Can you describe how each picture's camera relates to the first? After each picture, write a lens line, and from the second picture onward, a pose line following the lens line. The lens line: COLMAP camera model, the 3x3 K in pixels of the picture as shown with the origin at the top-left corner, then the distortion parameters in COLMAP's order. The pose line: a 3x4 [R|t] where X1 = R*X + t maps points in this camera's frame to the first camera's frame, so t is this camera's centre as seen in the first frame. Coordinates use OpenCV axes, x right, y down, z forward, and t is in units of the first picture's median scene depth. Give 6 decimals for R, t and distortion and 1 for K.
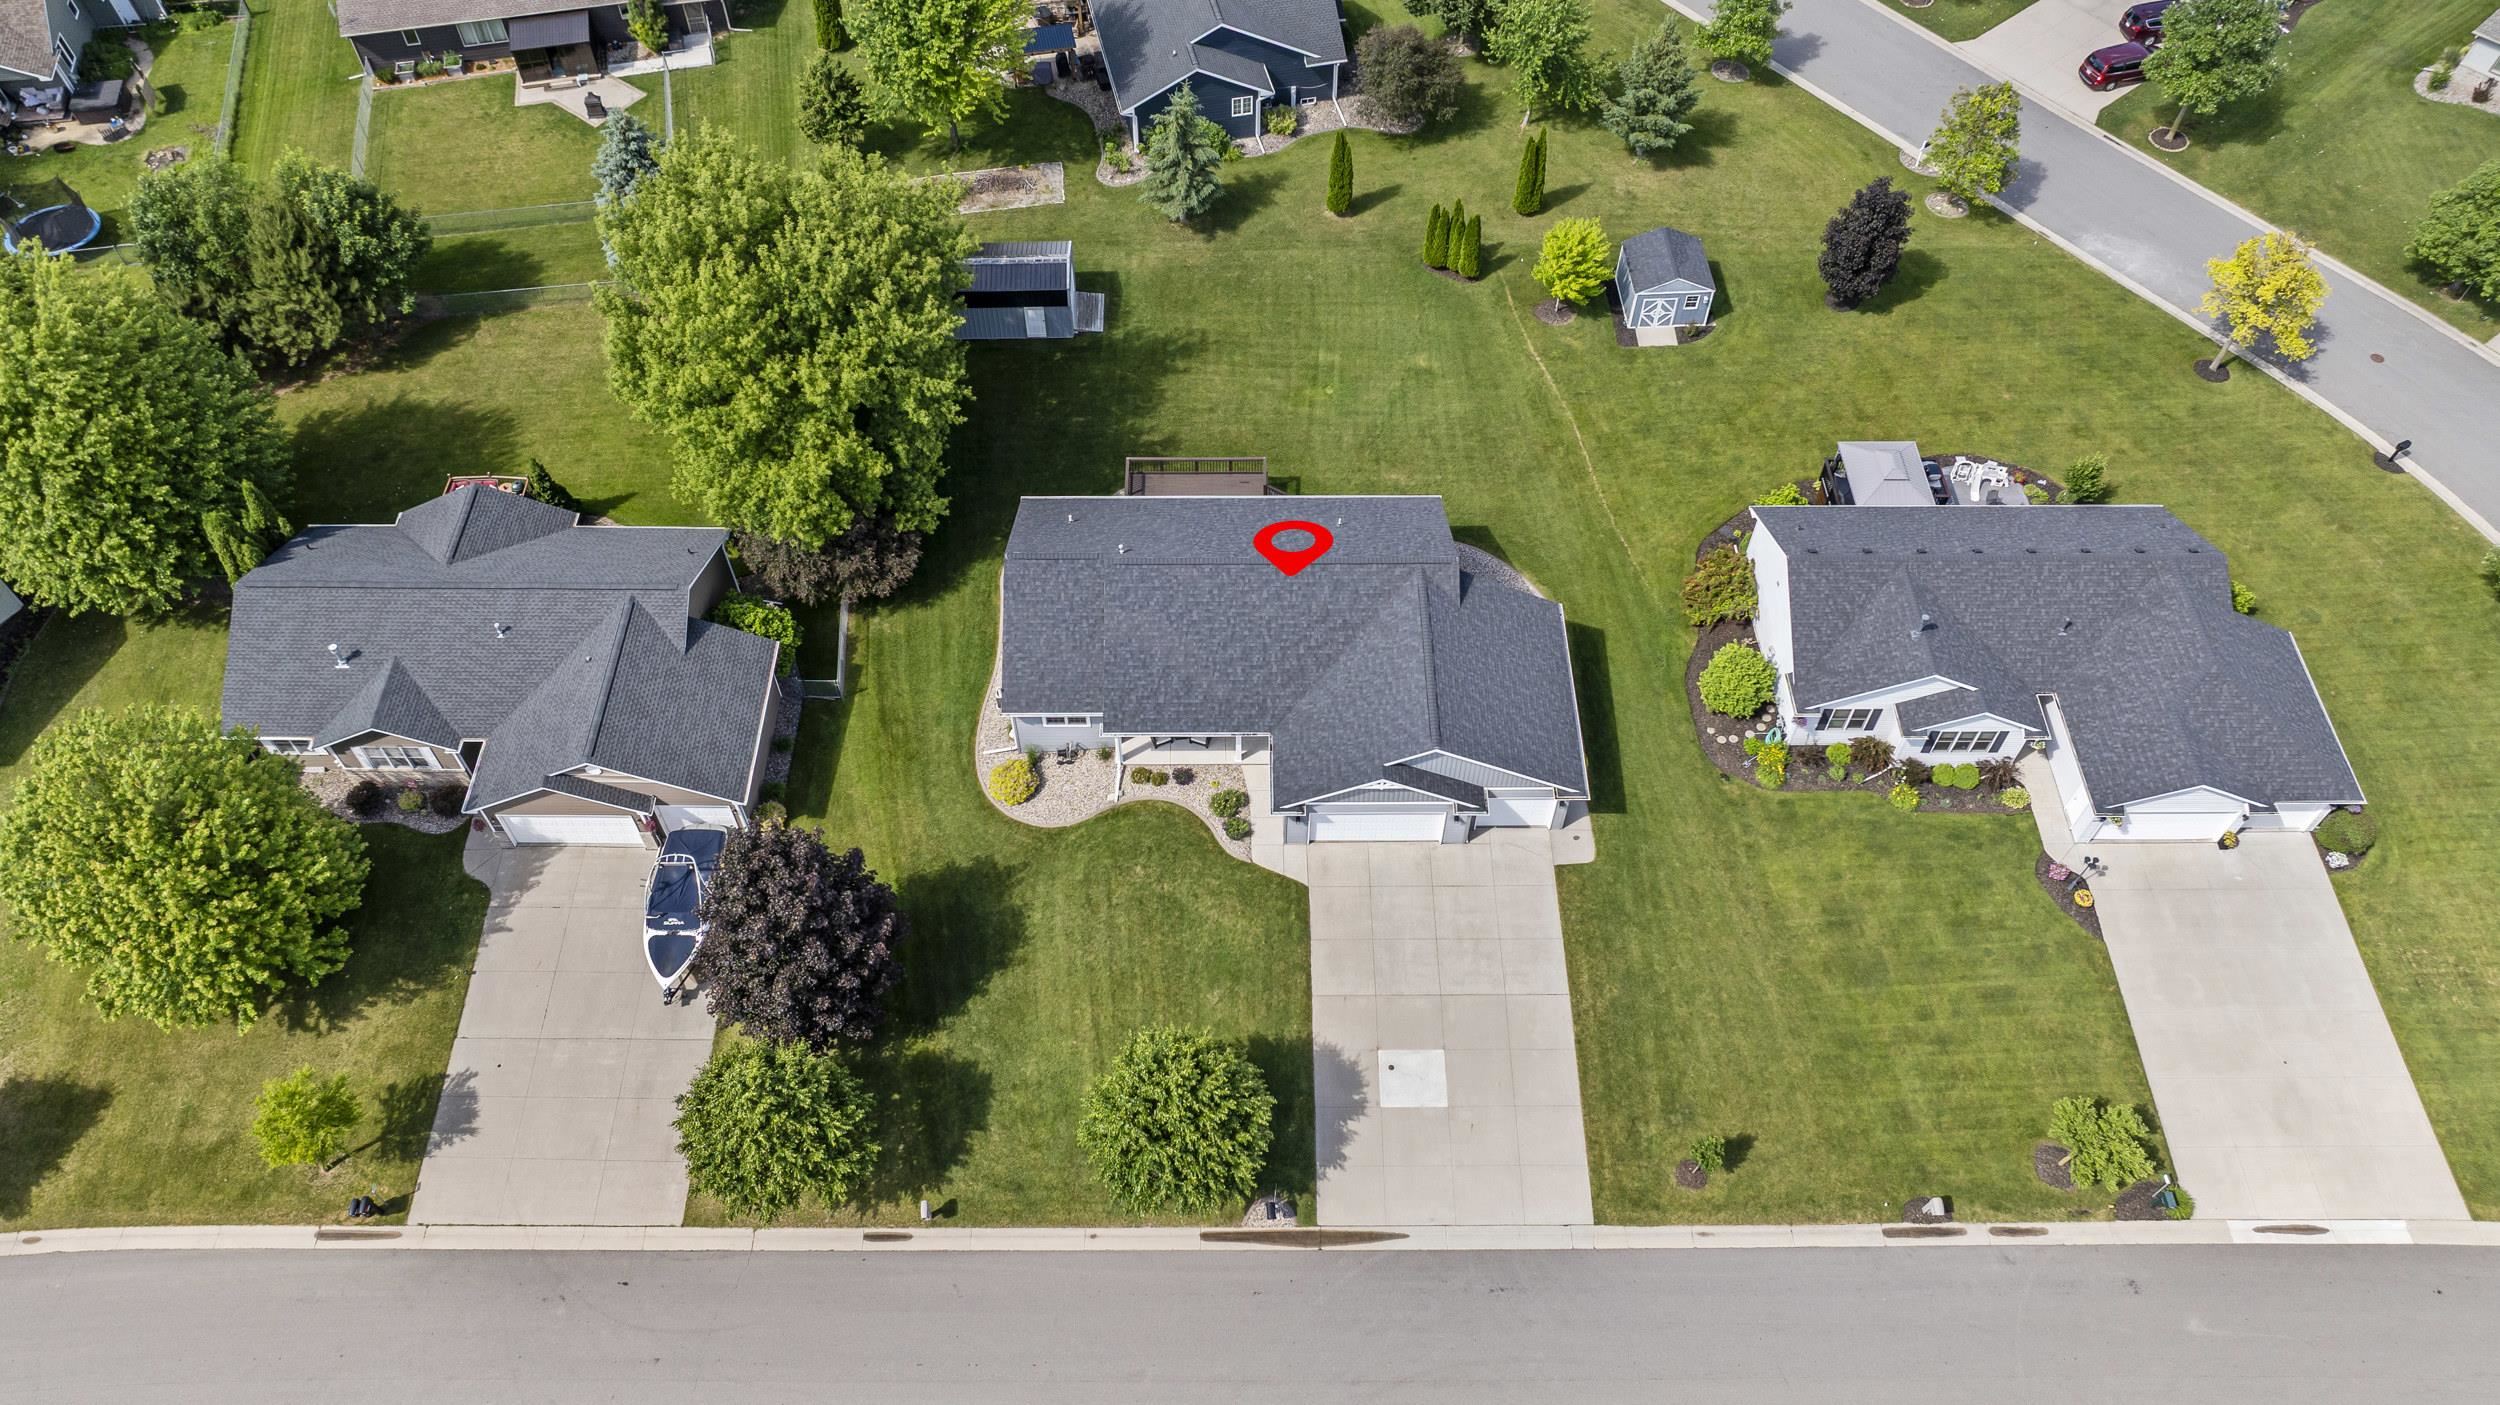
lens RADIAL K [[1779.7, 0, 1231.5], [0, 1779.7, 702.5], [0, 0, 1]] dist [-0.020650, -0.000765]
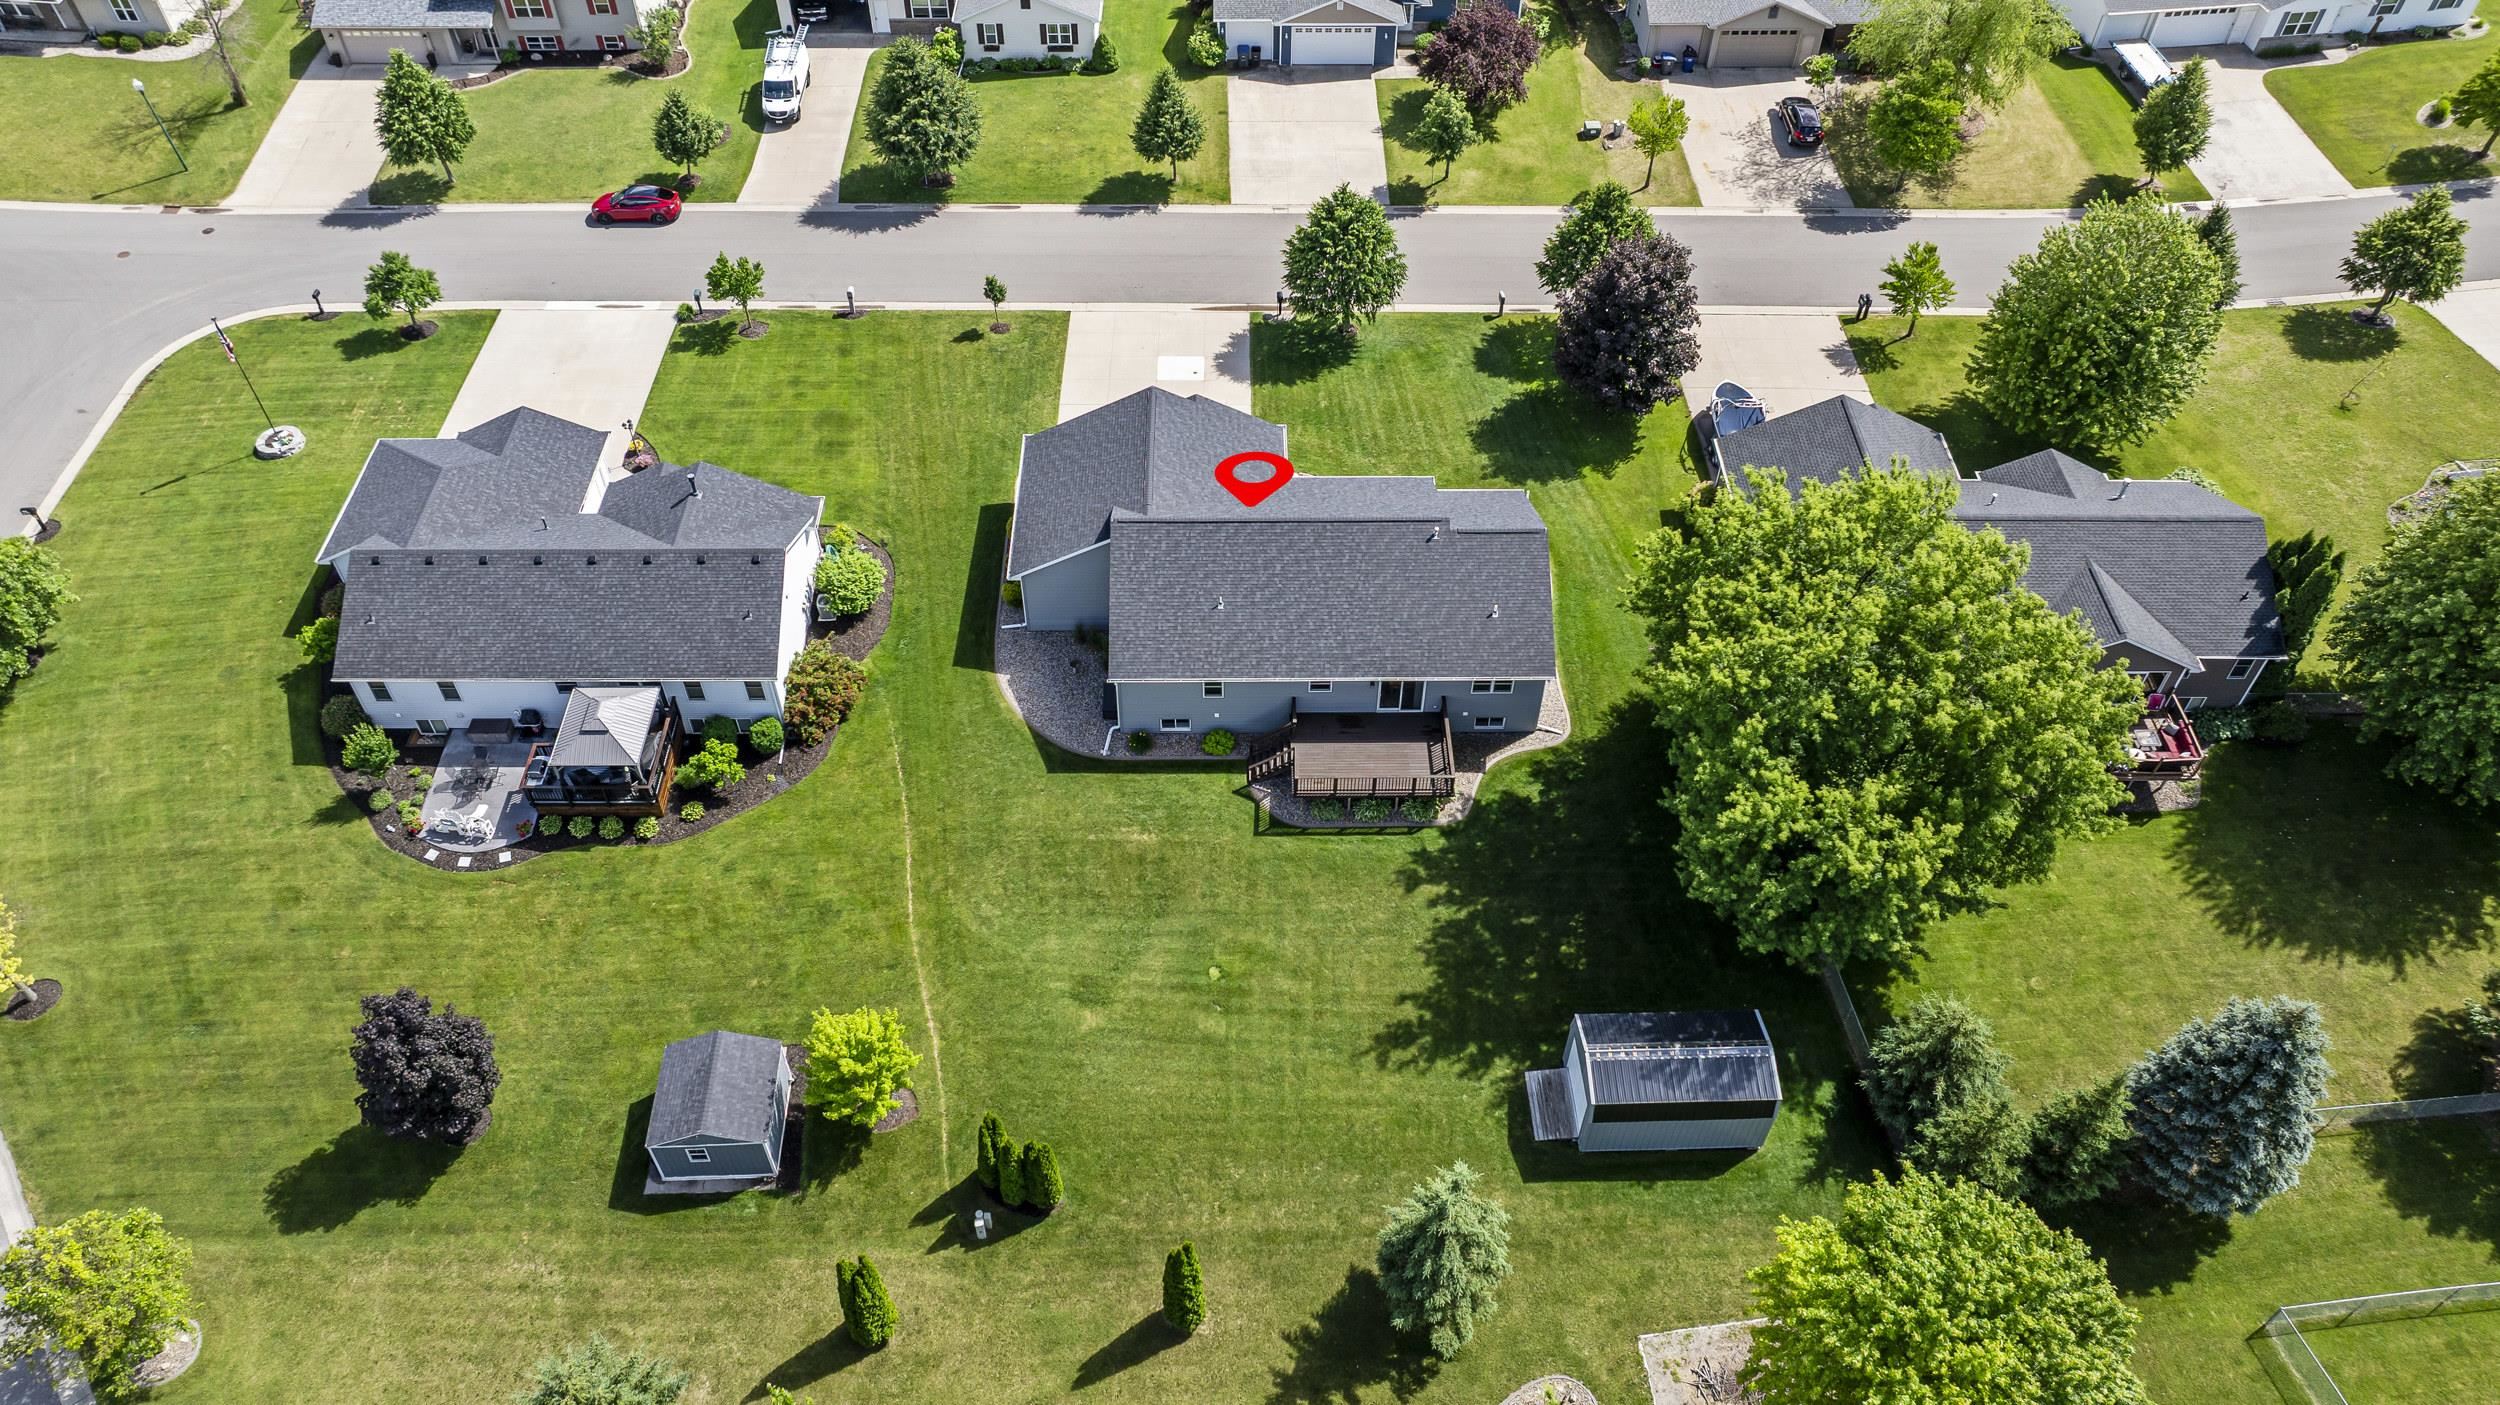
lens RADIAL K [[1762.1, 0, 1259.1], [0, 1762.1, 691.2], [0, 0, 1]] dist [-0.020700, -0.000278]
pose [[-0.999832, 0.003741, -0.017968, 0.060989], [-0.018350, -0.185353, 0.982501, -1.121462], [0.000345, 0.982665, 0.185391, 0.914379]]
